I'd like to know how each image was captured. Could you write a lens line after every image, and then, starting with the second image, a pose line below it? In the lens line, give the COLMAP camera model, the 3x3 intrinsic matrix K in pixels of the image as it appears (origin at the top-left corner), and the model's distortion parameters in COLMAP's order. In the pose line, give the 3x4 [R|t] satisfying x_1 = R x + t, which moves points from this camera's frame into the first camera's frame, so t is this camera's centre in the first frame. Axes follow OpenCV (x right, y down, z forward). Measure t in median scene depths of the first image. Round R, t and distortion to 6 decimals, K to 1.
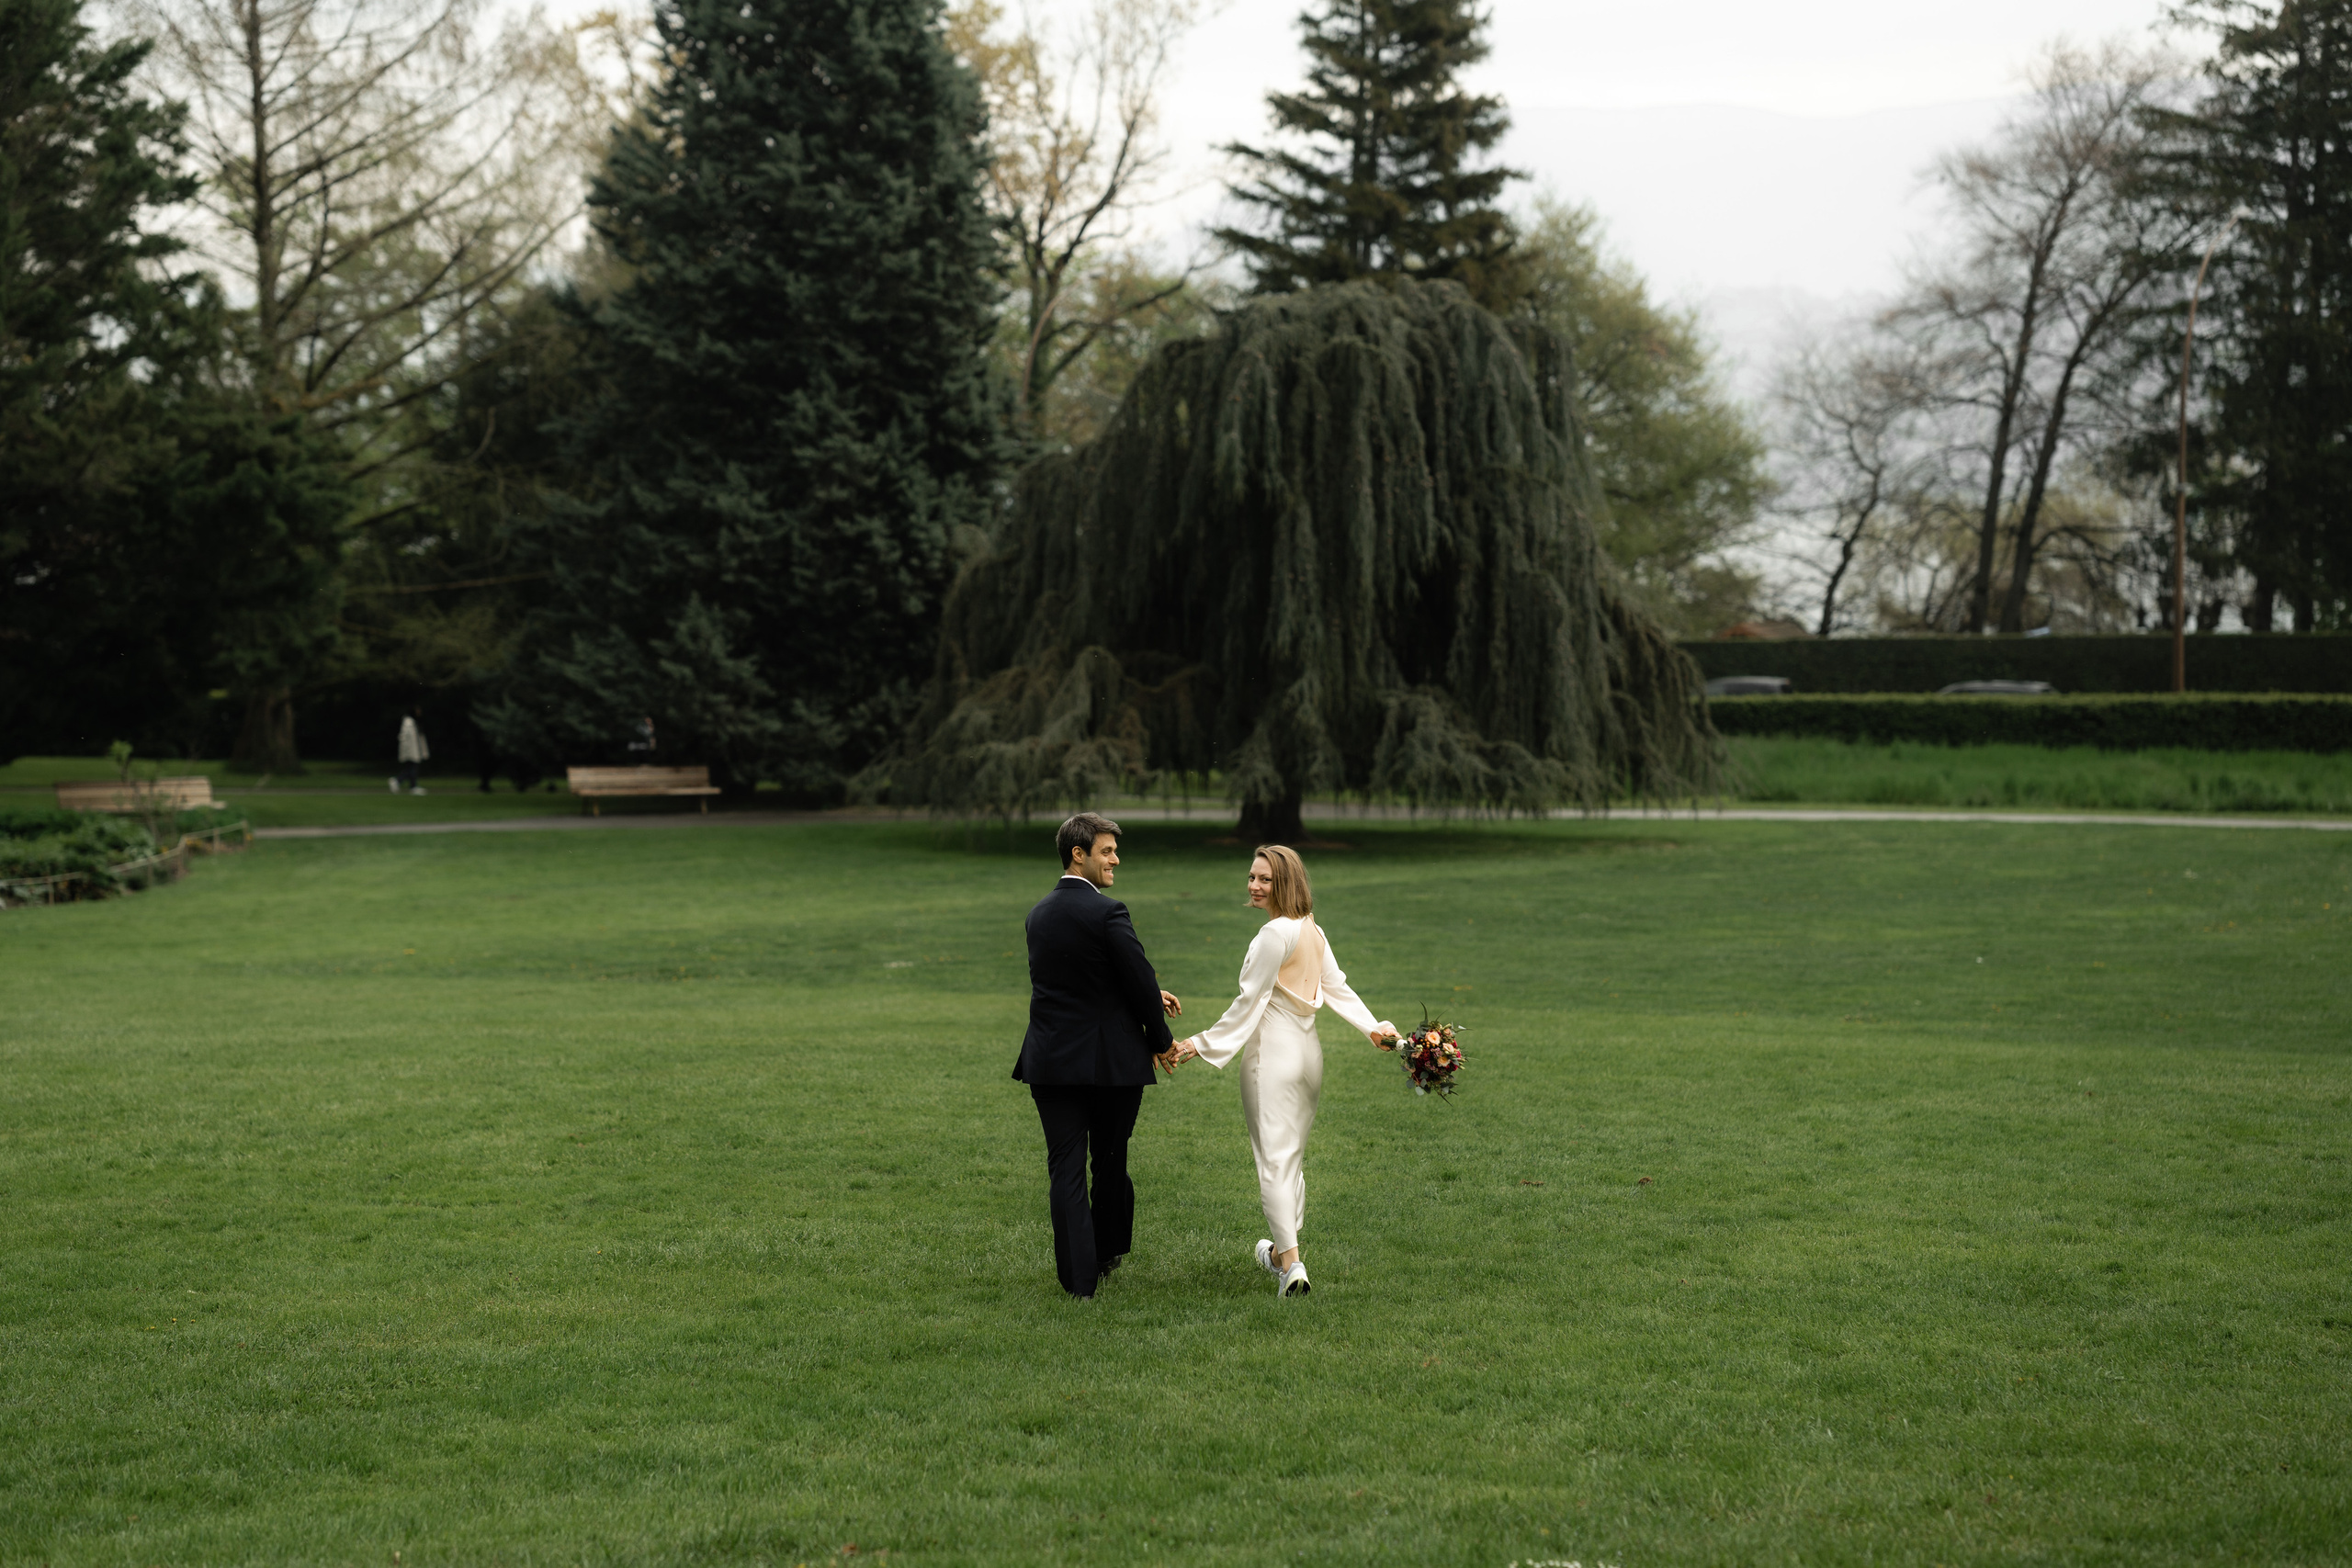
lens RADIAL K [[5452.7, 0, 1176.0], [0, 5452.7, 784.0], [0, 0, 1]] dist [1.746078, -4.254982]
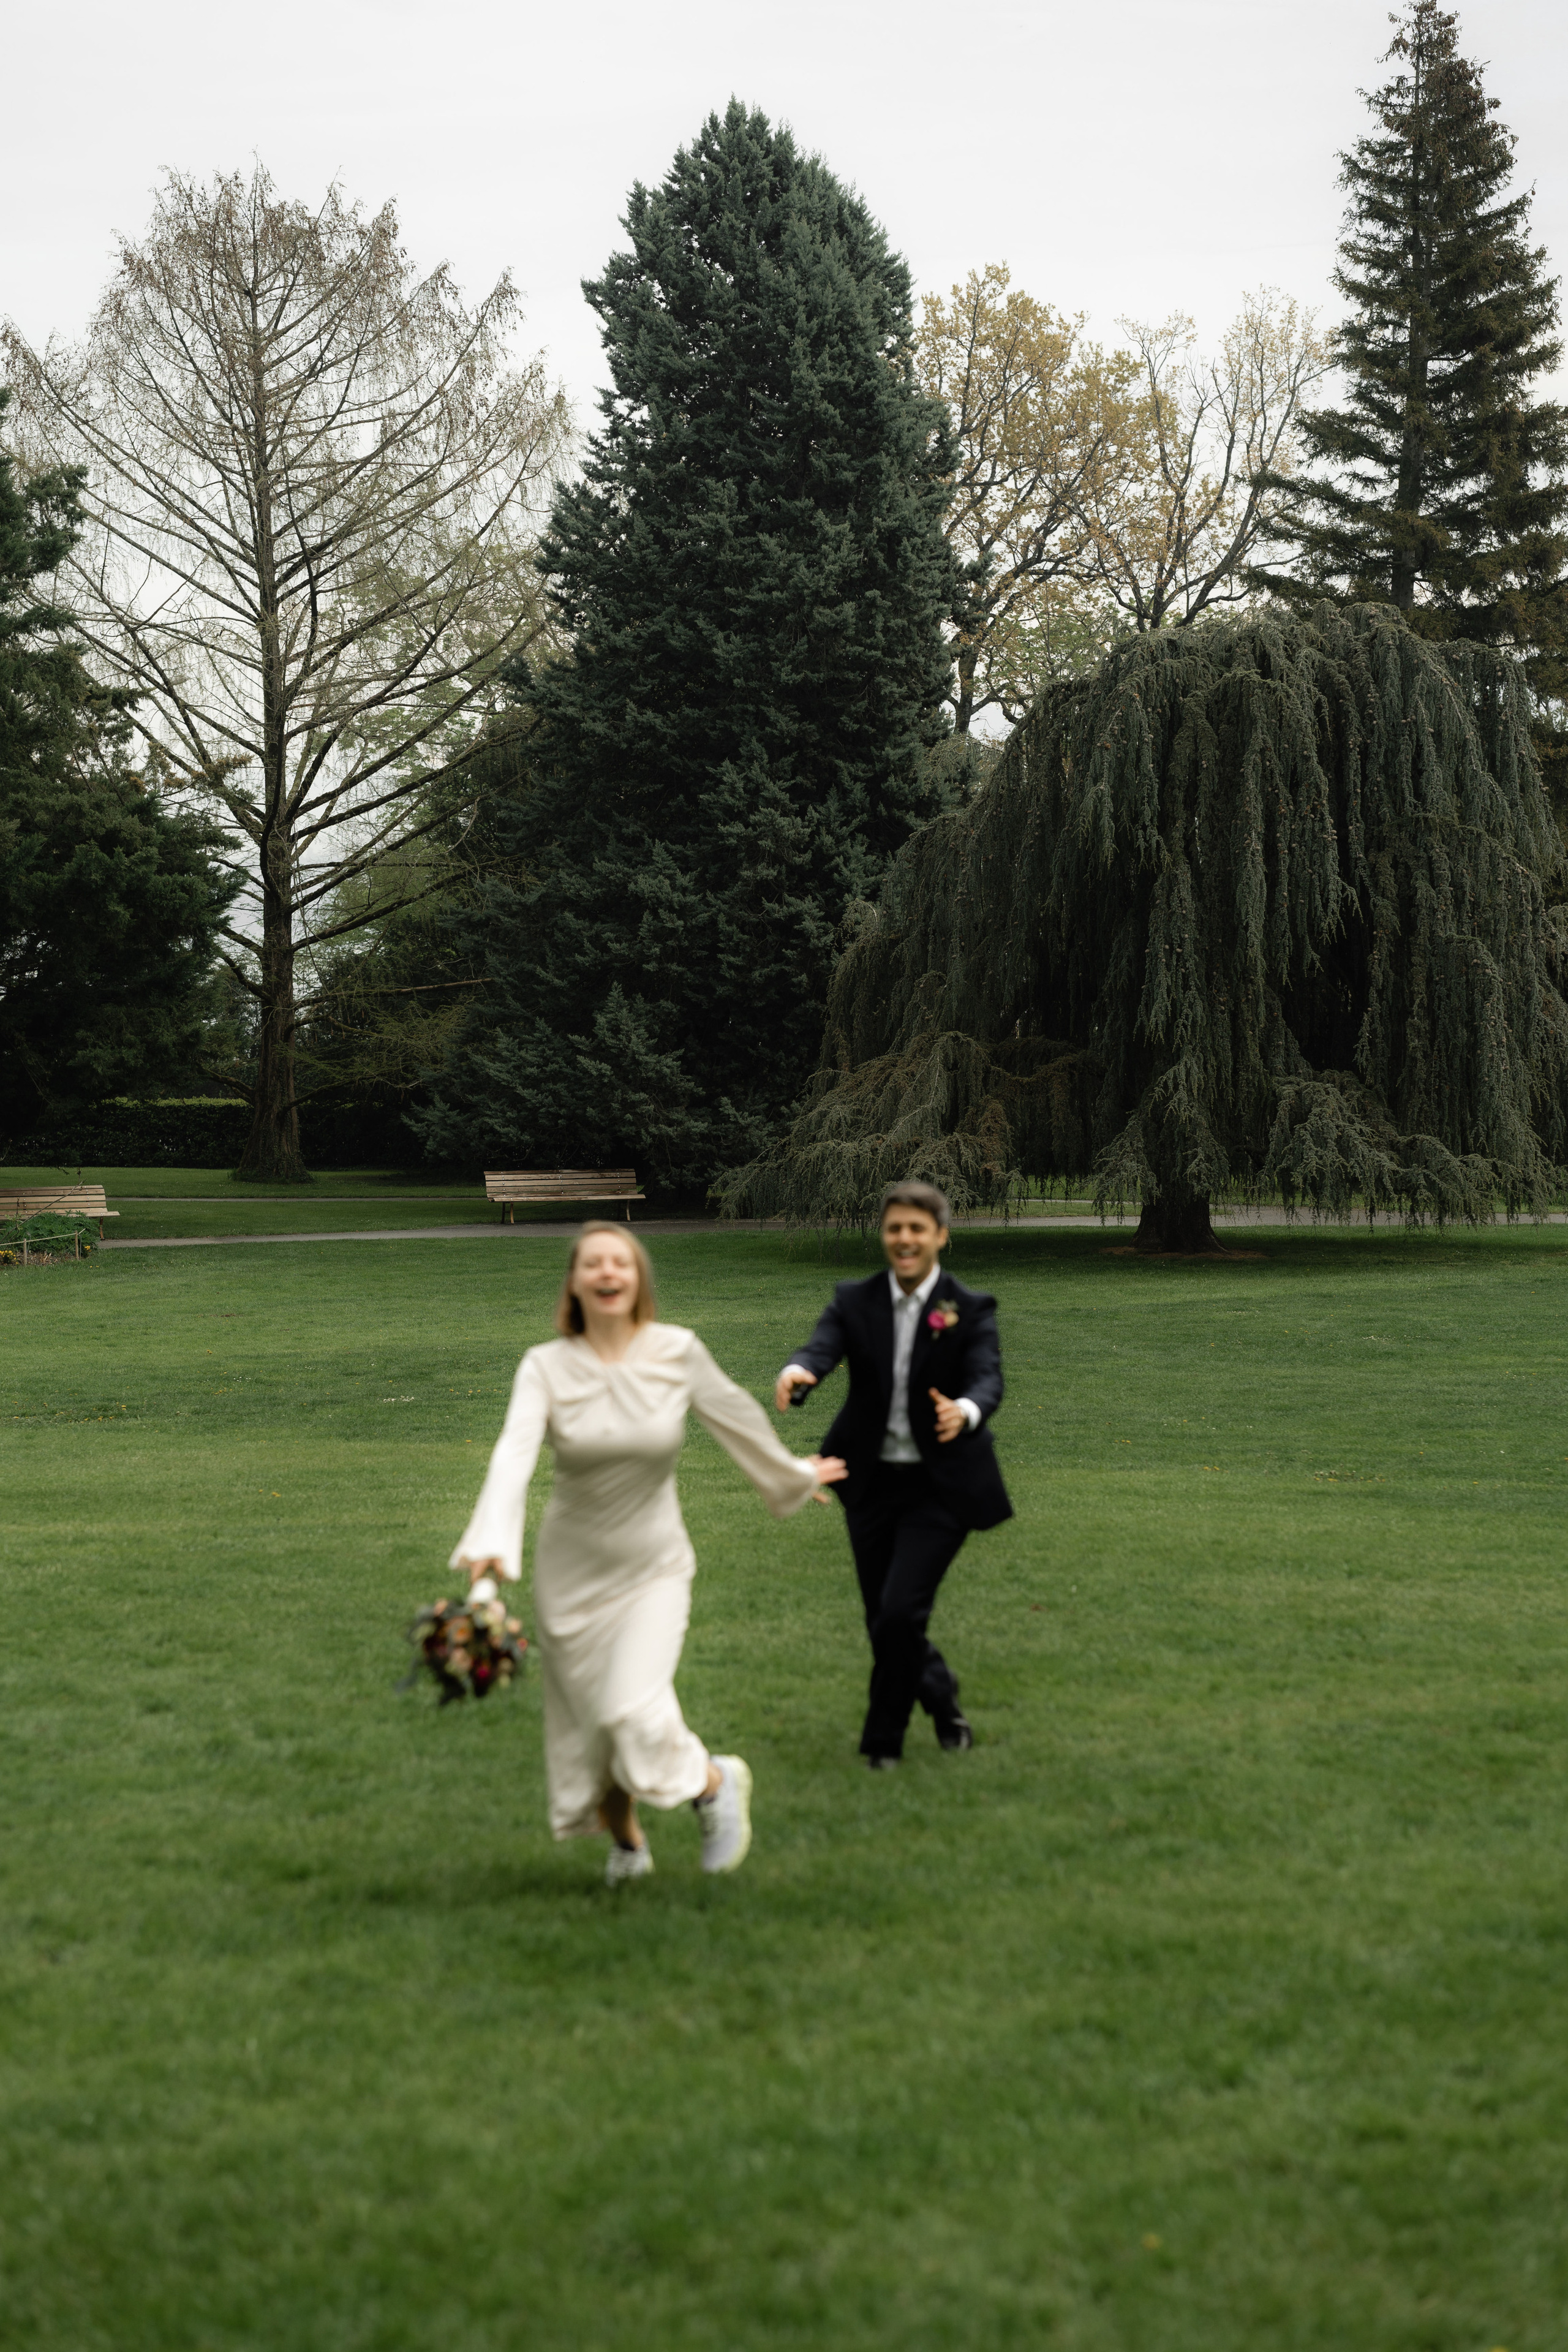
lens RADIAL K [[5373.1, 0, 791.5], [0, 5373.1, 1185.2], [0, 0, 1]] dist [1.813740, -4.751001]
pose [[0.989839, -0.004692, -0.142115, 0.070372], [0.004416, 0.999988, -0.002260, 0.001464], [0.142124, 0.001609, 0.989848, 0.108686]]
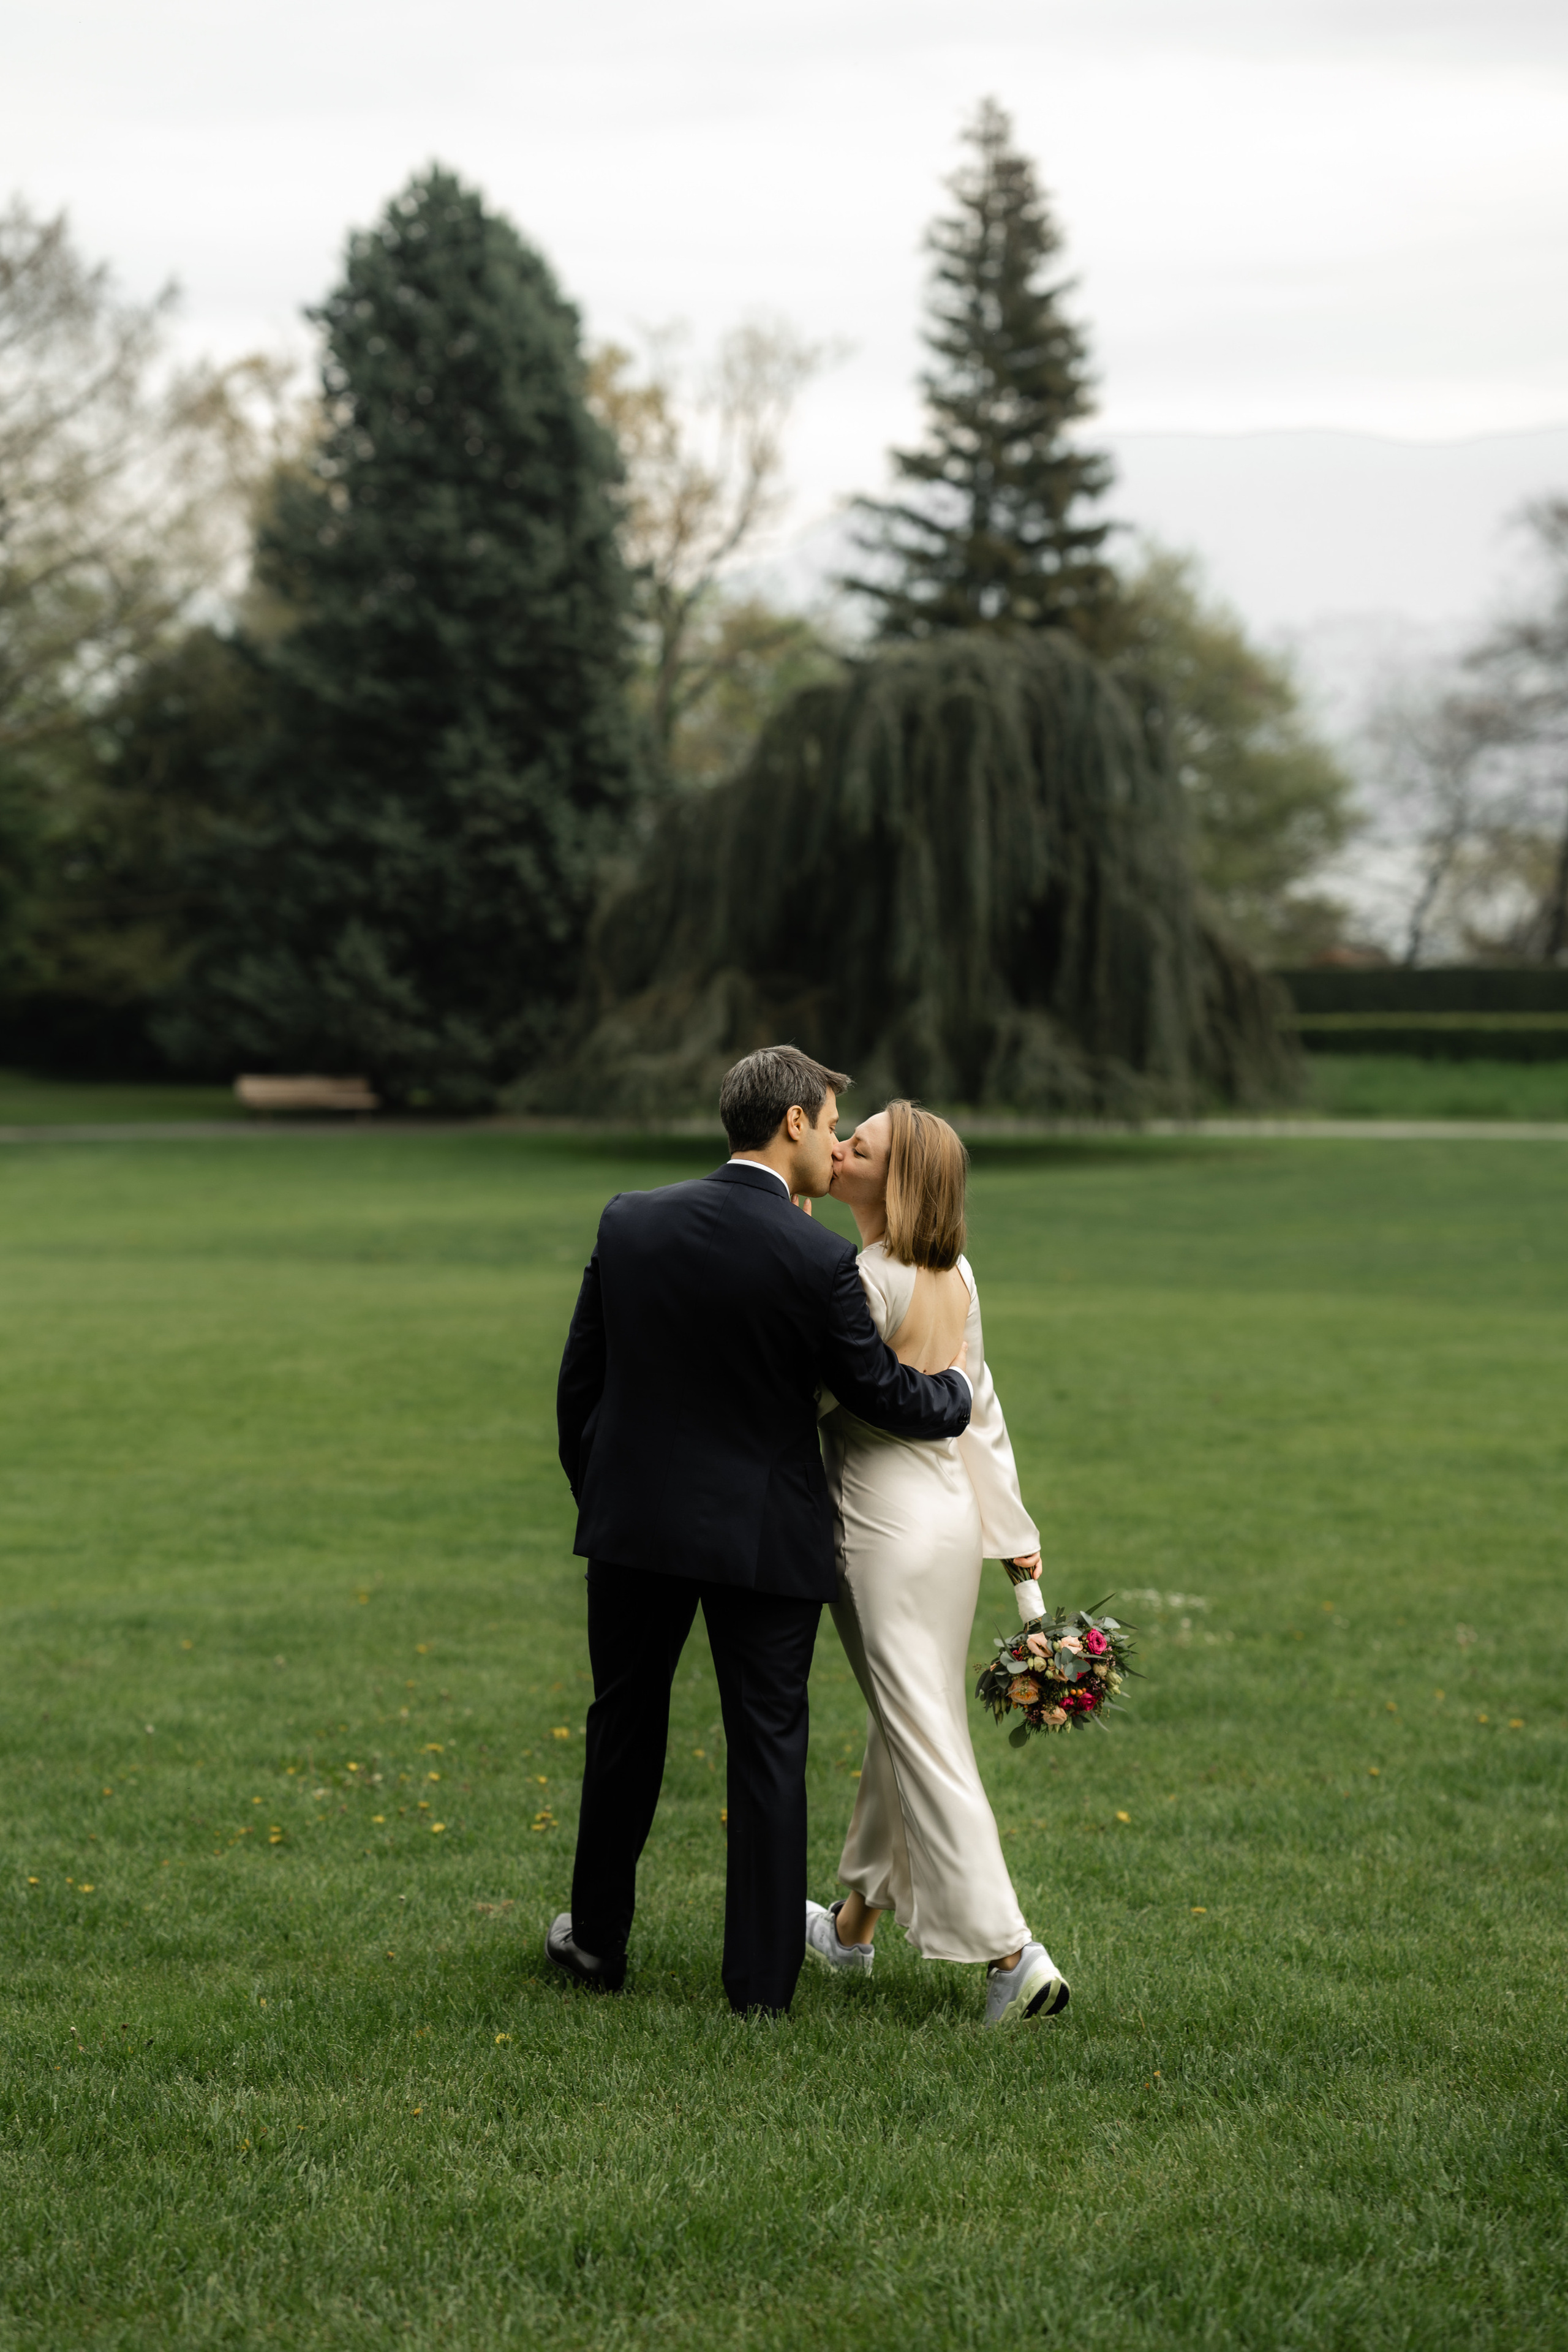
lens RADIAL K [[5373.1, 0, 791.5], [0, 5373.1, 1185.2], [0, 0, 1]] dist [1.813740, -4.751001]
pose [[0.999976, 0.006635, 0.002132, -0.004021], [-0.006666, 0.999865, 0.015040, 0.001084], [-0.002032, -0.015054, 0.999885, -0.061963]]
